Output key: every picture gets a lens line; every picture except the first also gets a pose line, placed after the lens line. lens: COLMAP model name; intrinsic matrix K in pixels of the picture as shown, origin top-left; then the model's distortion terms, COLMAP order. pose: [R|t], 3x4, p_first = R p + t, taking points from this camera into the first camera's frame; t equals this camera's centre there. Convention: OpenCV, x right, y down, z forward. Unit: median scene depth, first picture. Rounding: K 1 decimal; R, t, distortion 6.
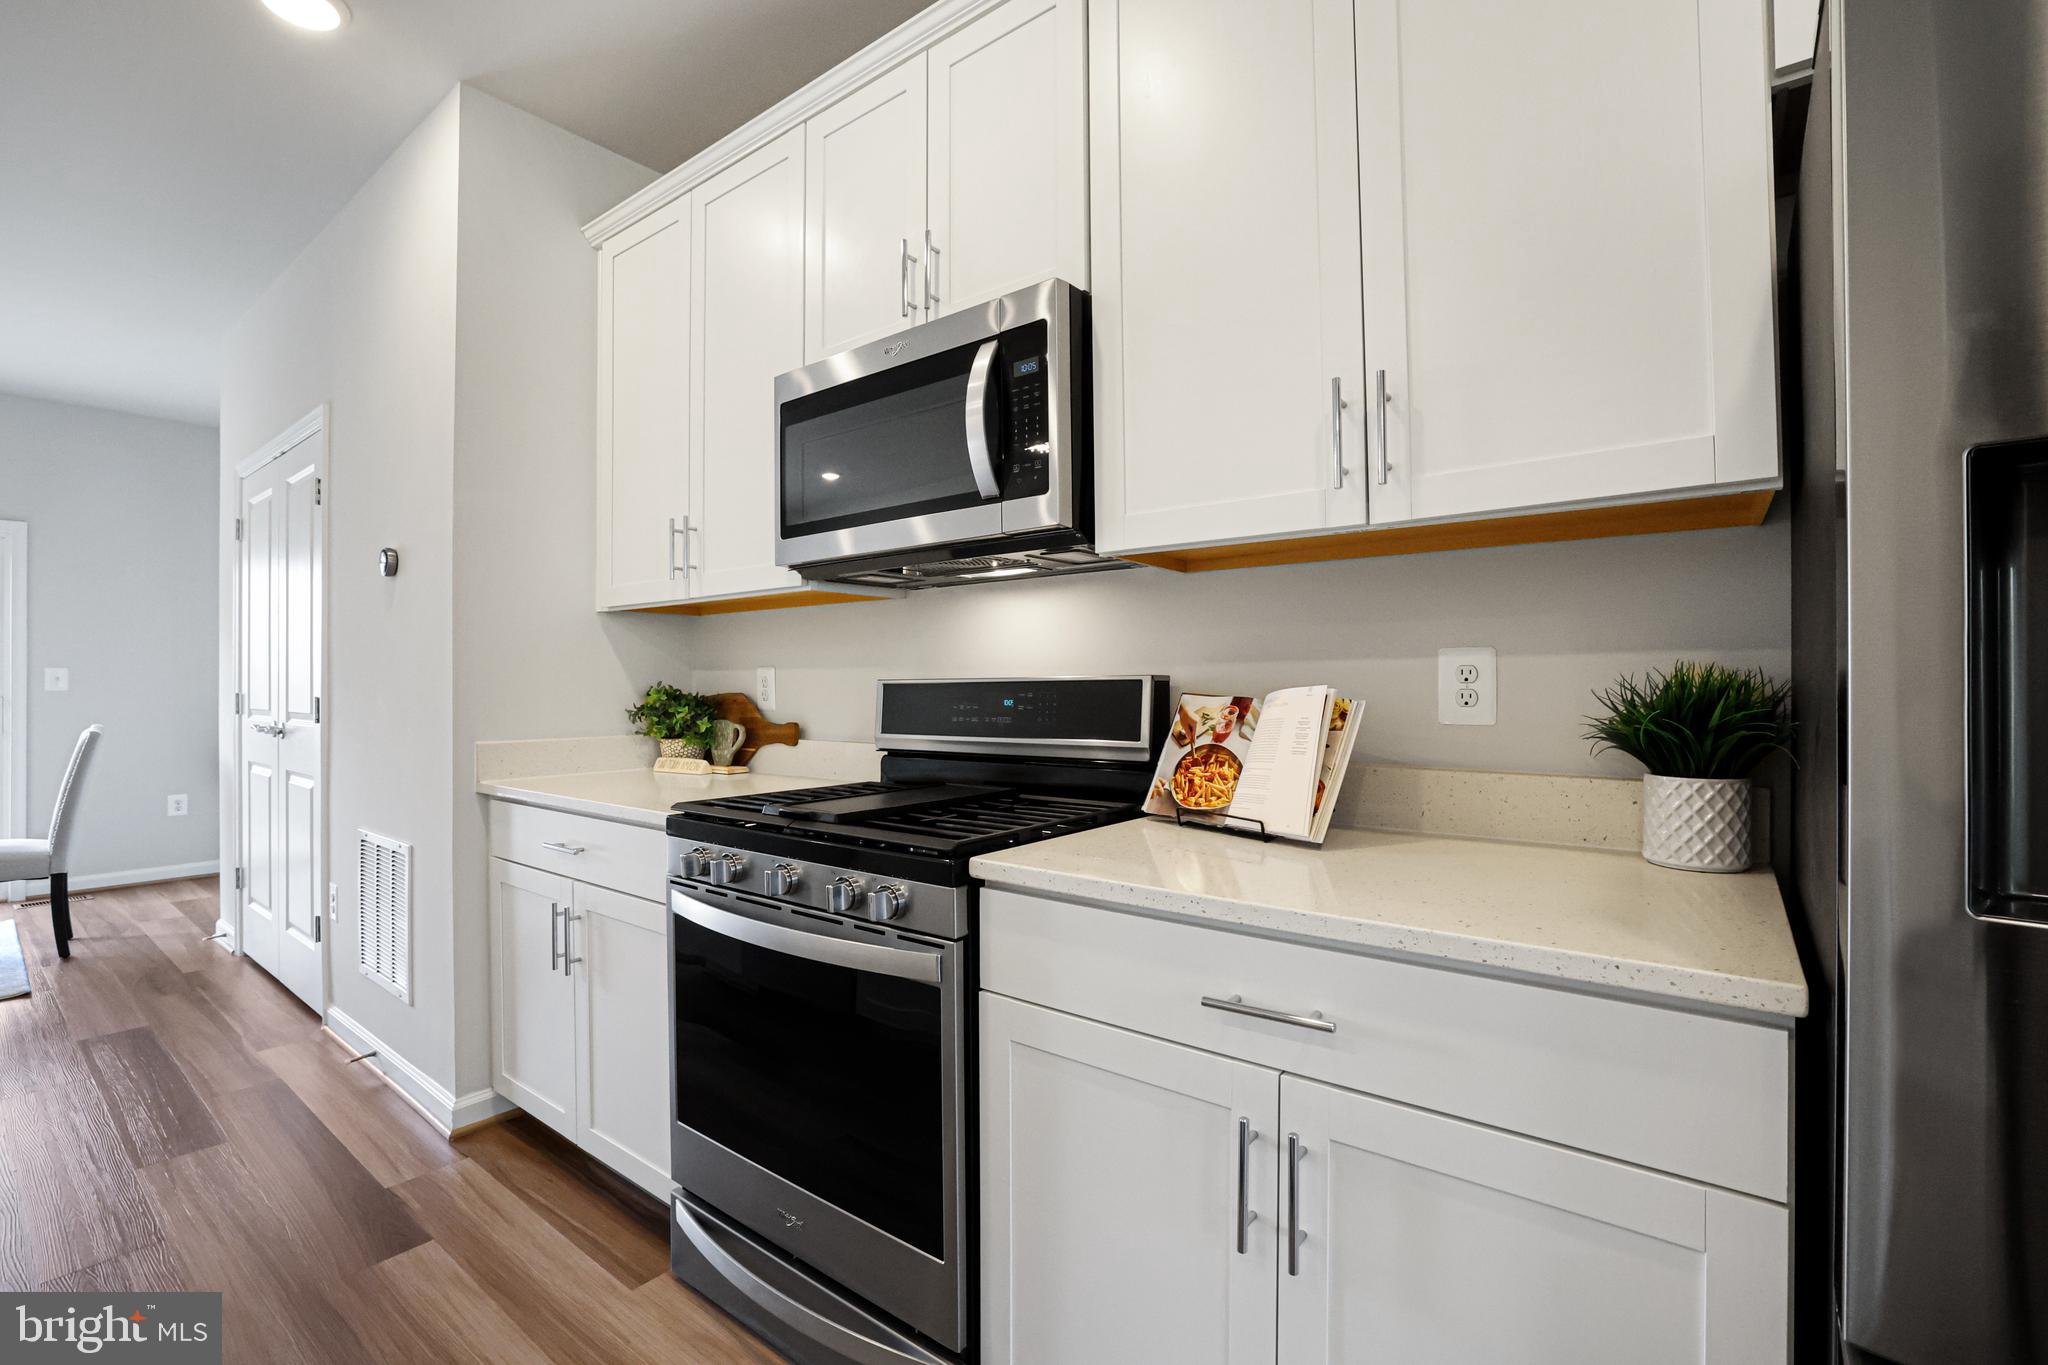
lens RADIAL K [[905.0, 0, 1024.0], [0, 905.0, 682.5], [0, 0, 1]] dist [-0.049903, 0.017418]
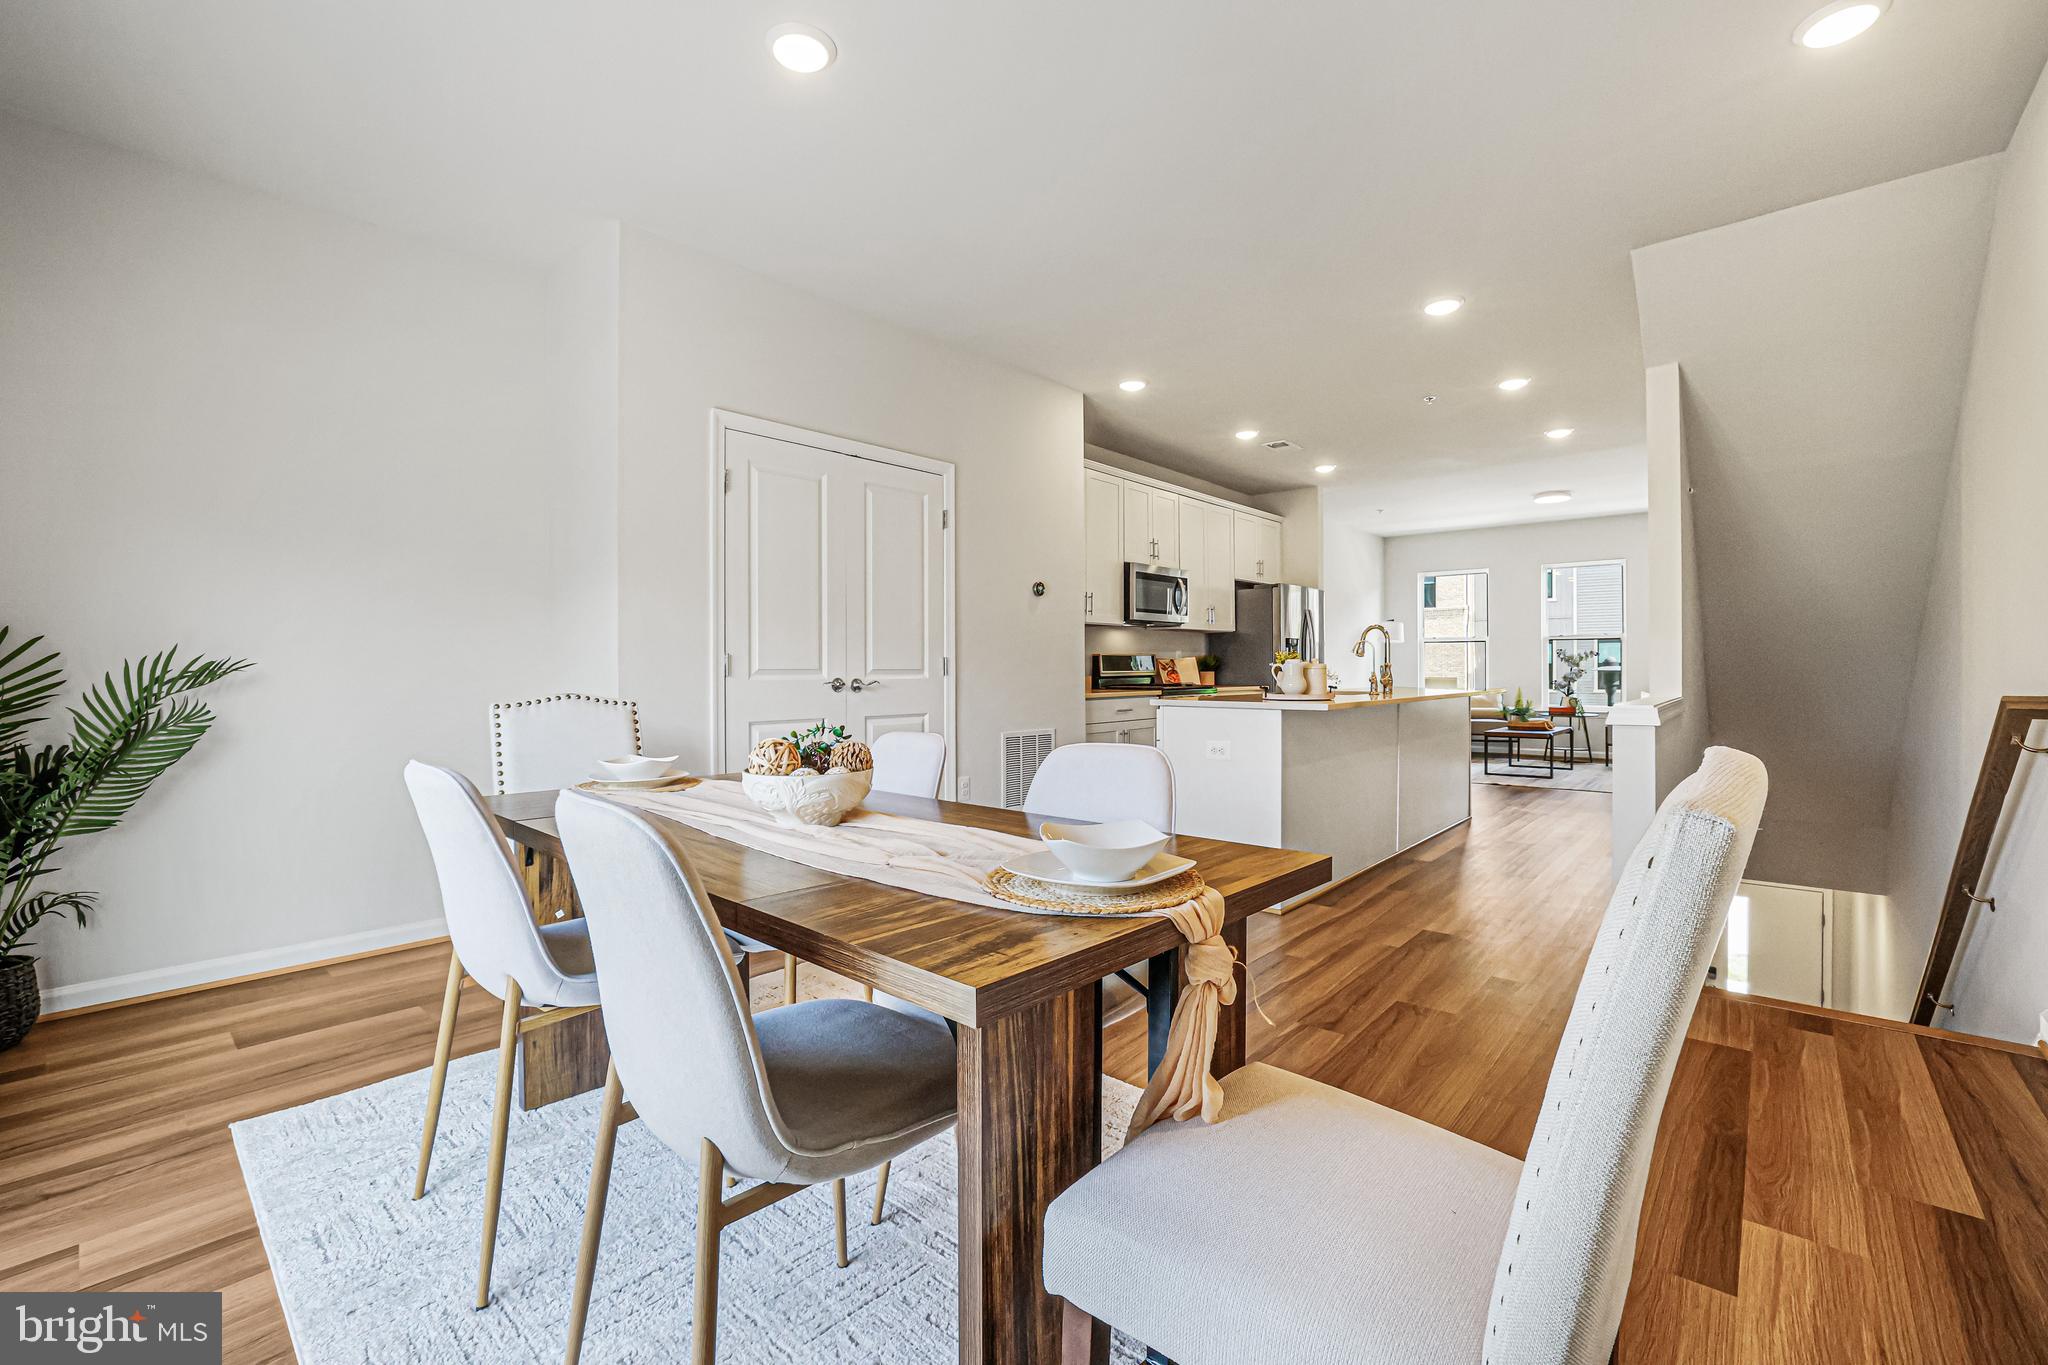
lens RADIAL K [[867.9, 0, 1027.6], [0, 867.9, 673.5], [0, 0, 1]] dist [-0.044413, -0.000120]
pose [[0.060074, -0.004356, 0.998184, -3.496652], [-0.001135, 0.999990, 0.004432, 0.057193], [-0.998193, -0.001399, 0.060068, 1.194335]]
